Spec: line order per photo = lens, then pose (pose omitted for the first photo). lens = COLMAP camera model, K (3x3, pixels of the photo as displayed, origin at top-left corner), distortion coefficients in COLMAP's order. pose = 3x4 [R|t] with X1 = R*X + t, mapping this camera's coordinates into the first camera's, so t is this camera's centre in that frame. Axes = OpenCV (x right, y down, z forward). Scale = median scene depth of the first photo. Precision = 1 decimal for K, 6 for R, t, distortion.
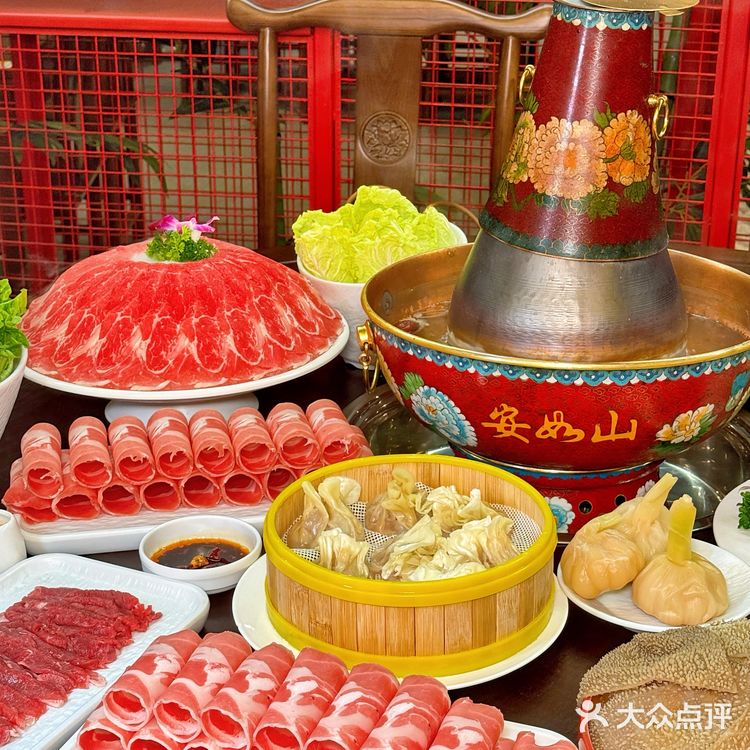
lens RADIAL K [[1527.3, 0, 375.0], [0, 1527.3, 375.0], [0, 0, 1]] dist [0.126560, 0.124345]
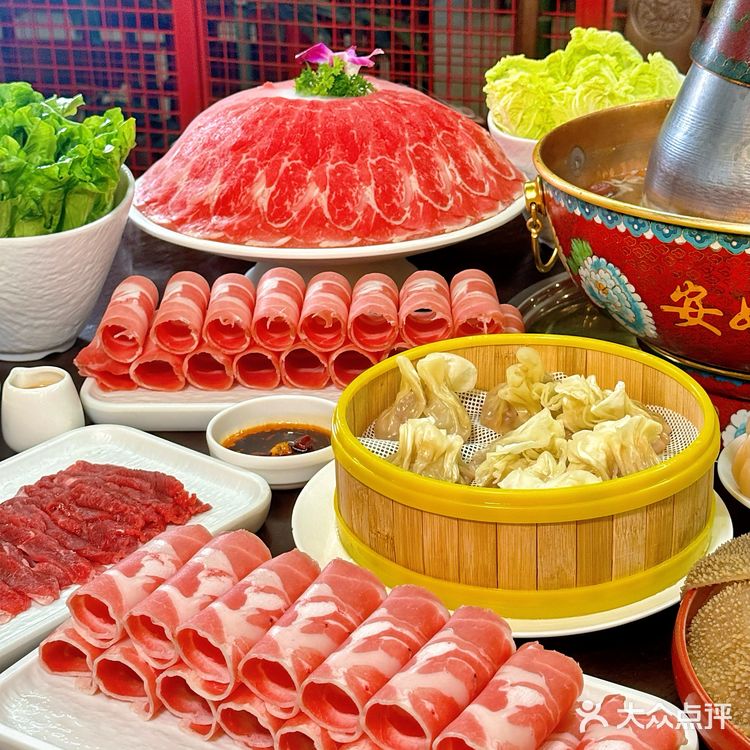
lens RADIAL K [[1527.3, 0, 375.0], [0, 1527.3, 375.0], [0, 0, 1]] dist [0.126560, 0.124345]
pose [[0.974620, 0.071138, -0.212264, 0.095835], [-0.062515, 0.996933, 0.047074, 0.038503], [0.214962, -0.032609, 0.976078, 0.208421]]
